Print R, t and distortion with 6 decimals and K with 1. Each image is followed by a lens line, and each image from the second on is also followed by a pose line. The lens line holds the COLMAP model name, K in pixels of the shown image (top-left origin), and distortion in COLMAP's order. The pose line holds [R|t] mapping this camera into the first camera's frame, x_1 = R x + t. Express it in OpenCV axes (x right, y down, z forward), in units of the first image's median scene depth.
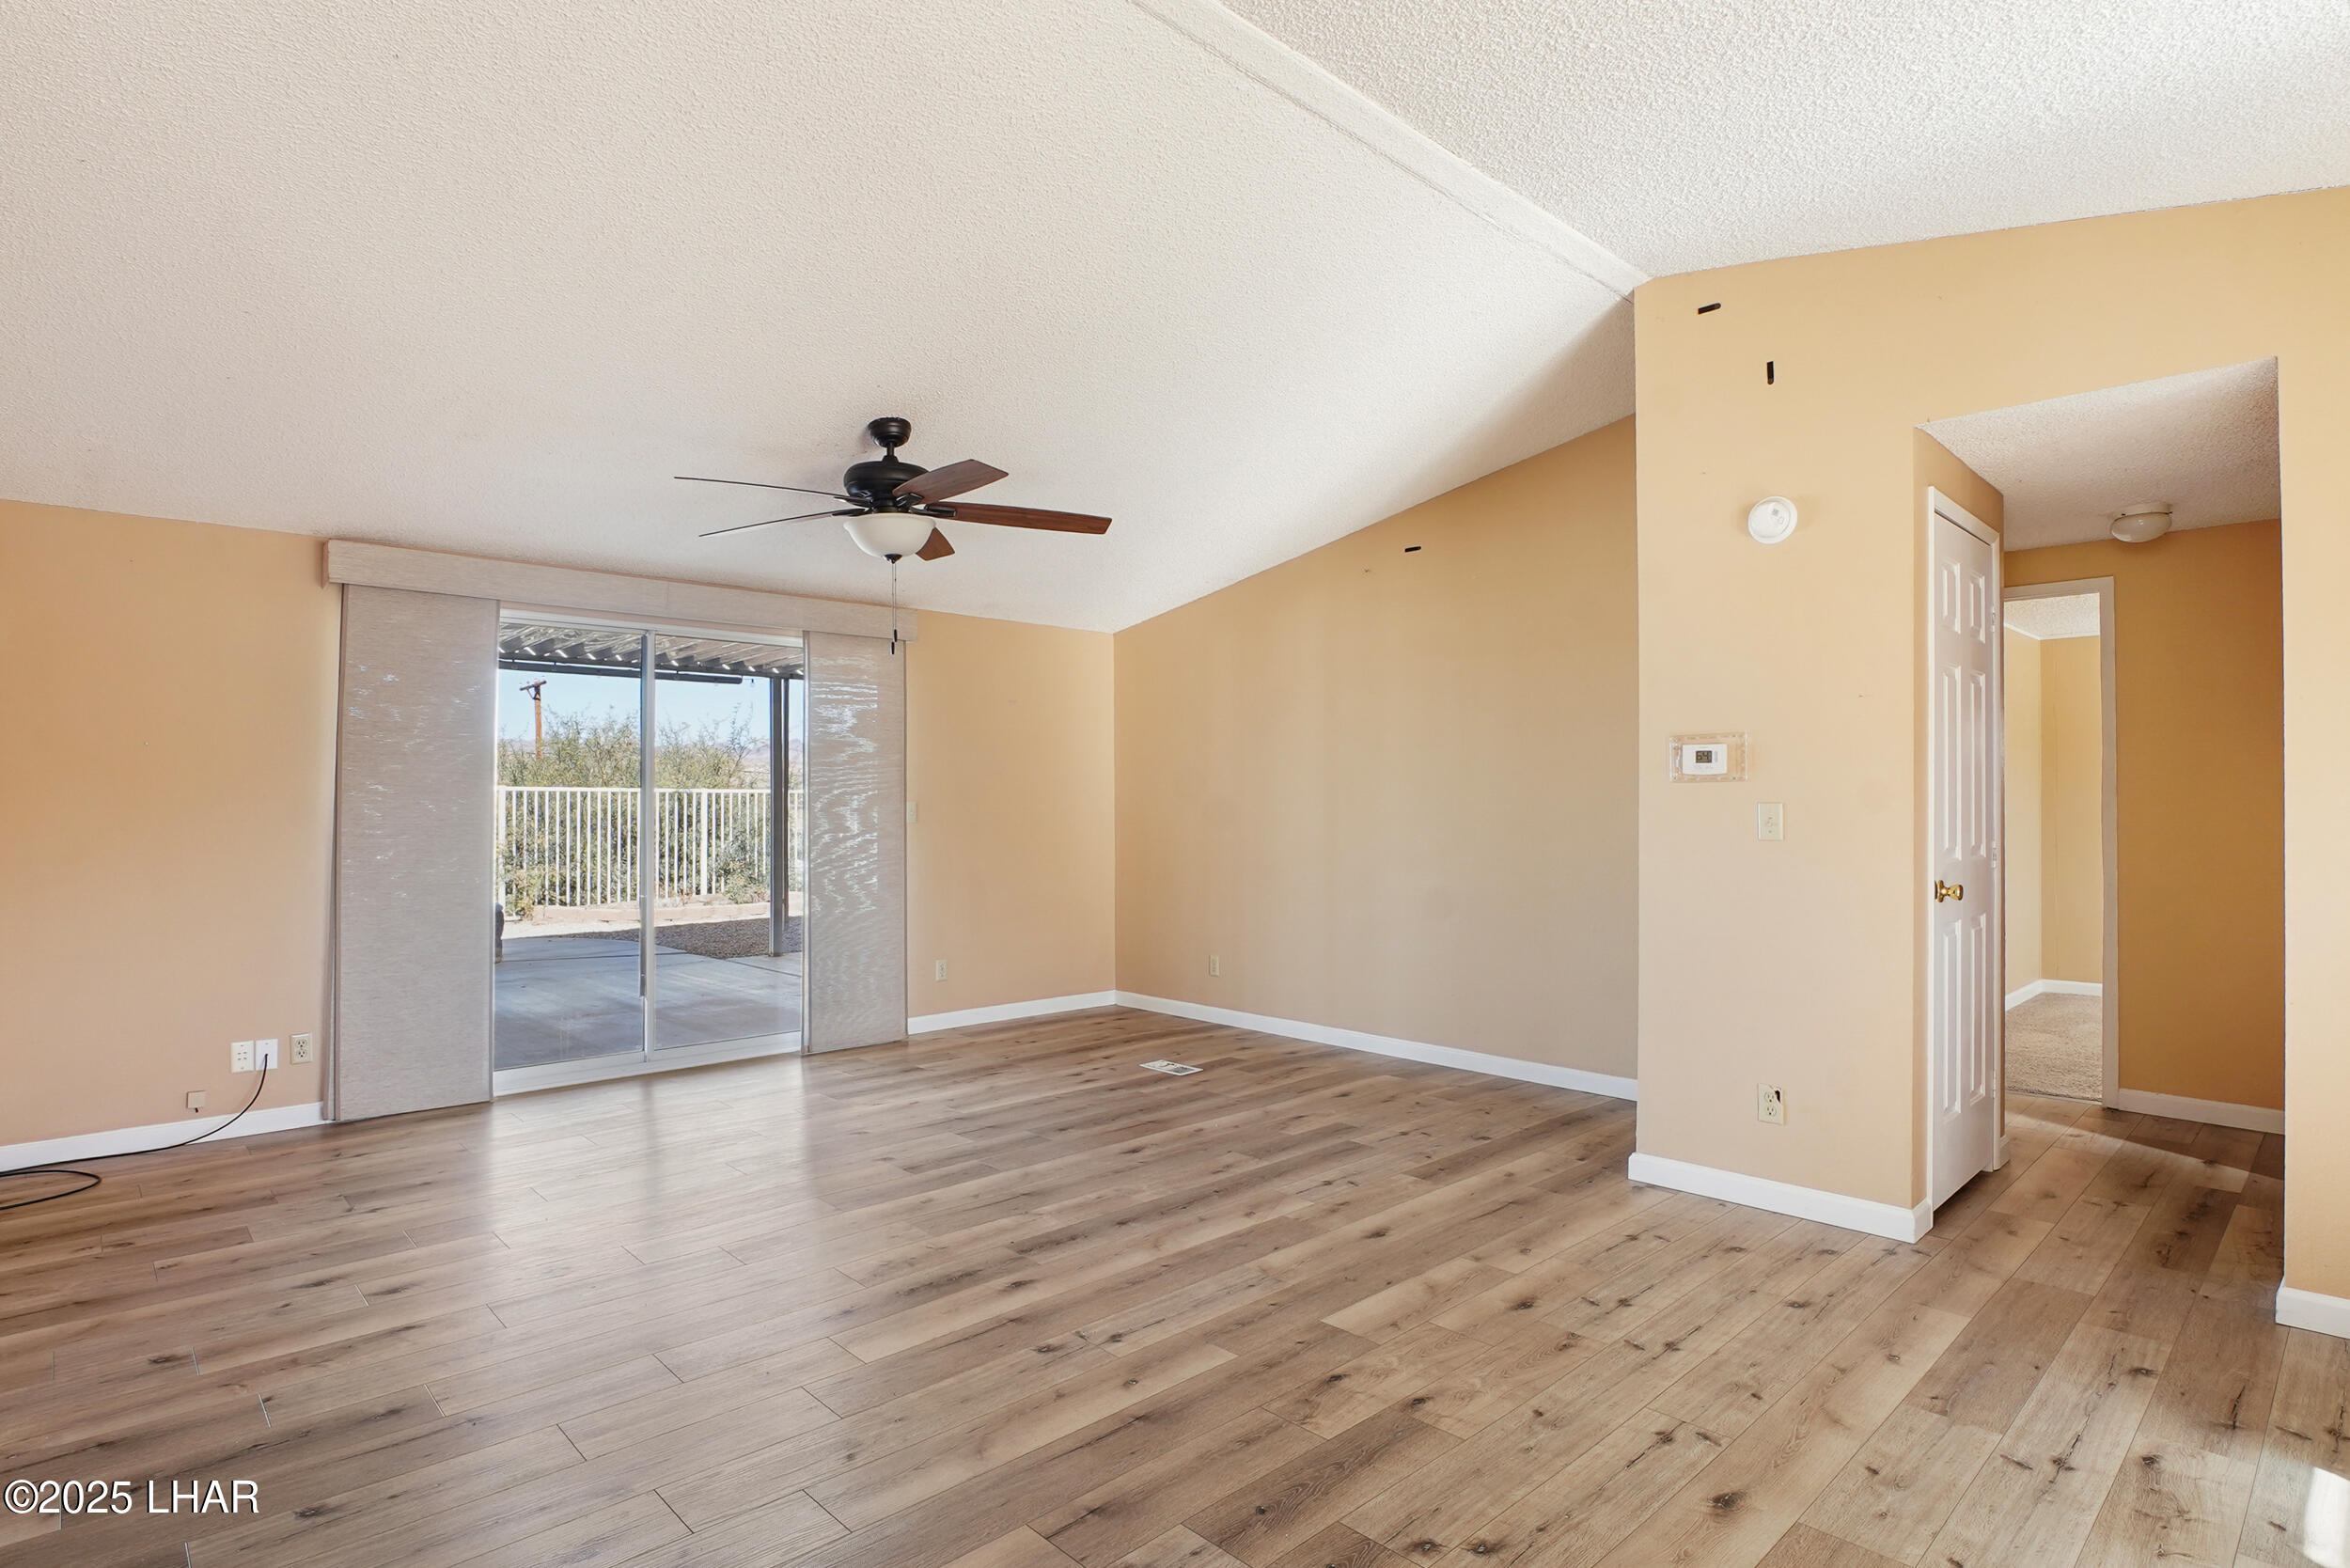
lens RADIAL K [[1197.7, 0, 1203.5], [0, 1197.7, 806.9], [0, 0, 1]] dist [-0.024284, -0.002640]
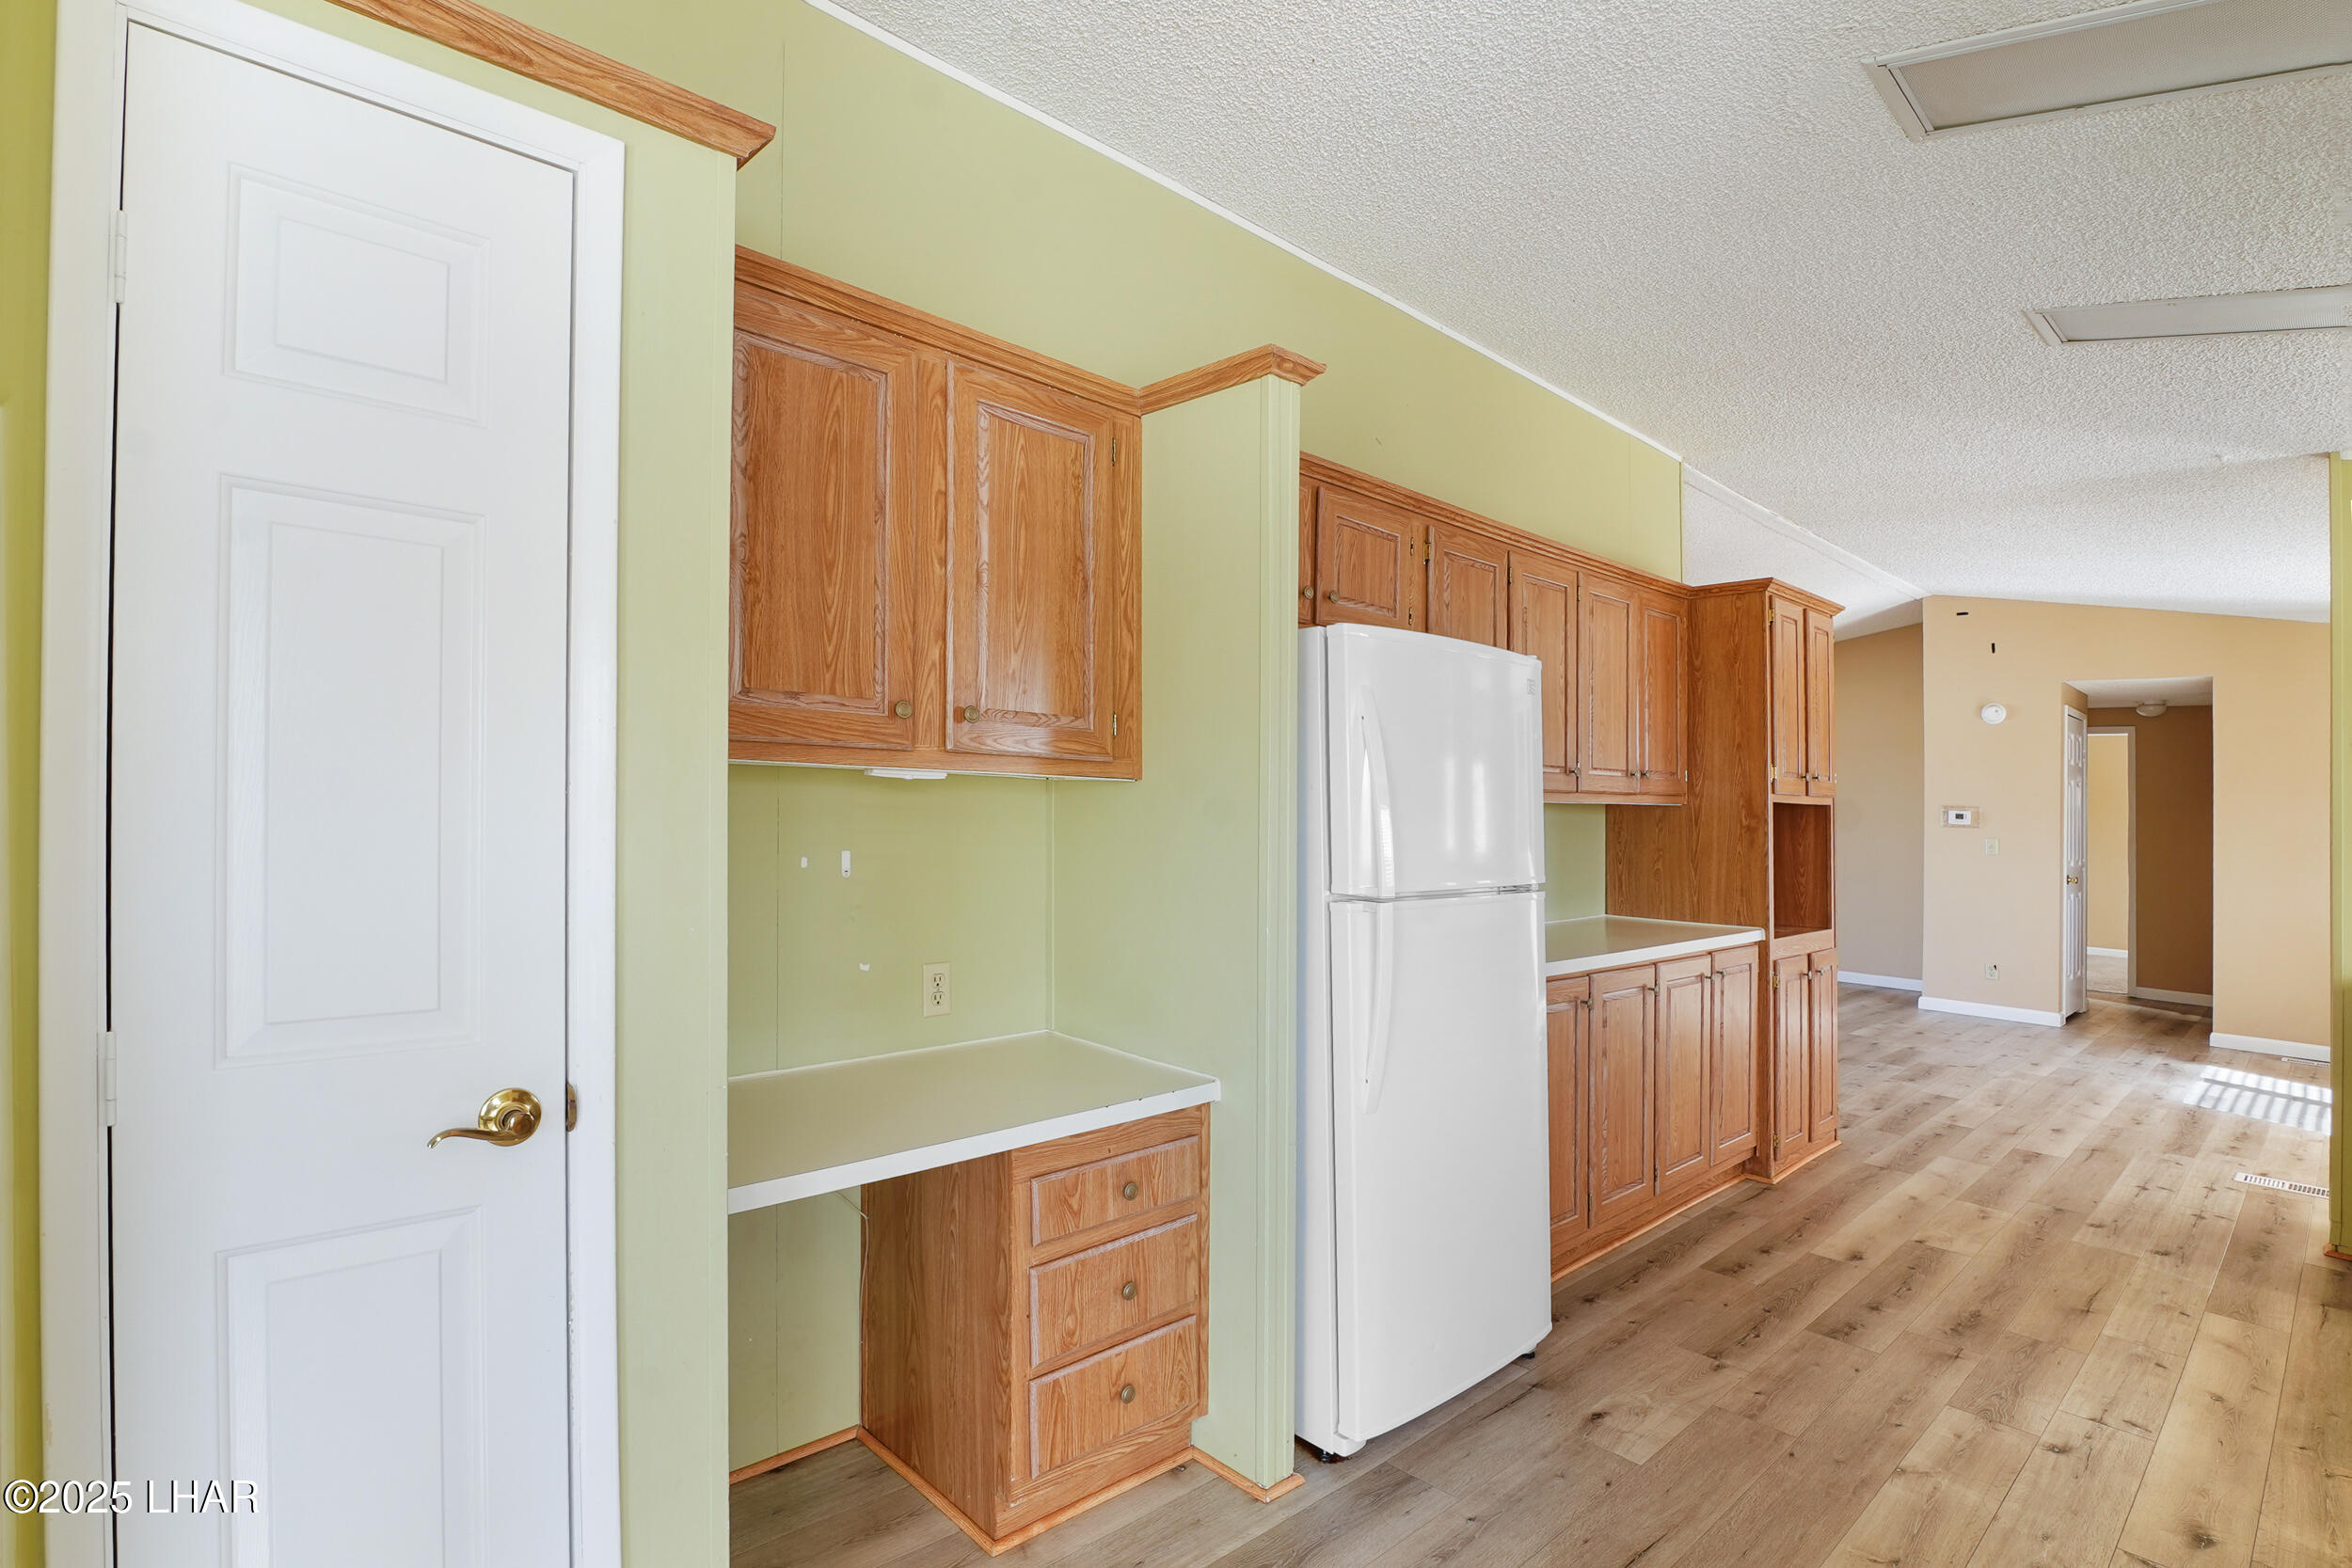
lens RADIAL K [[1198.6, 0, 1183.1], [0, 1198.6, 765.4], [0, 0, 1]] dist [-0.024284, -0.002640]
pose [[0.999416, 0.032957, 0.008983, -0.947396], [-0.032635, 0.998892, -0.033896, -0.013583], [-0.010091, 0.033583, 0.999385, -1.081112]]
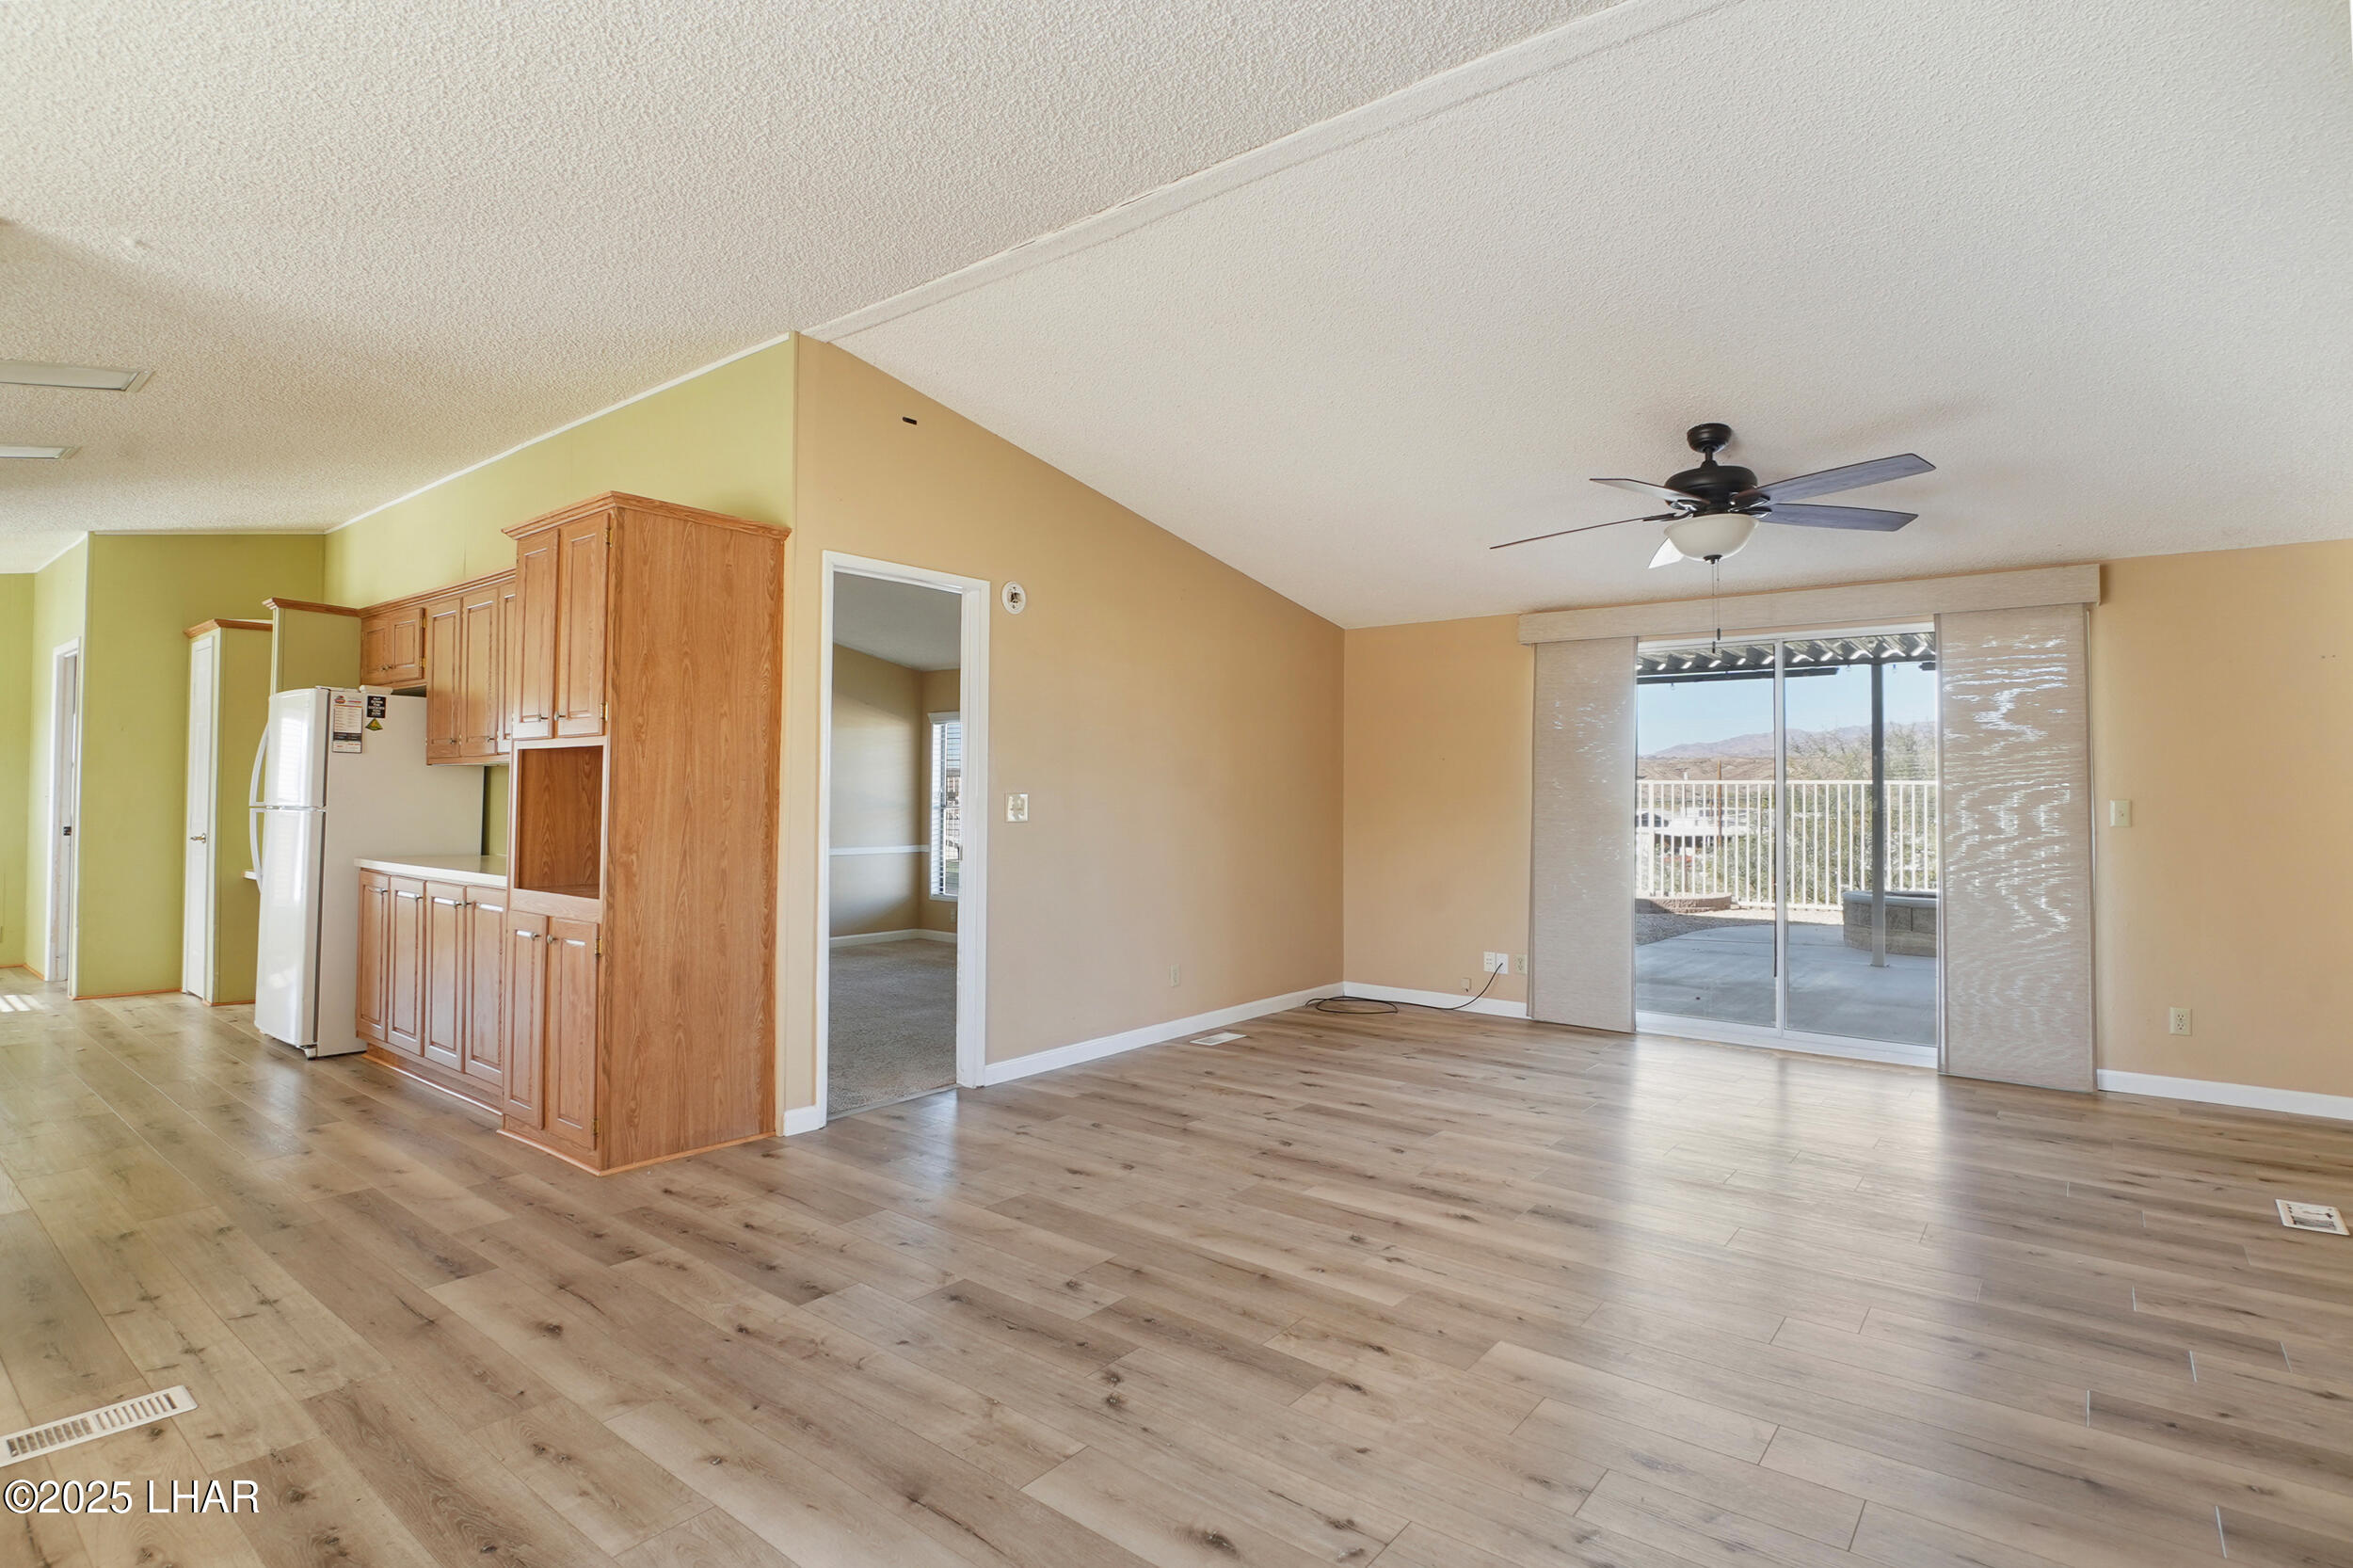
lens RADIAL K [[1199.2, 0, 1192.4], [0, 1199.2, 795.1], [0, 0, 1]] dist [-0.024284, -0.002640]
pose [[0.126631, 0.004860, -0.991938, 0.697453], [-0.011173, 0.999932, 0.003473, -0.005607], [0.991887, 0.010643, 0.126677, 0.432855]]
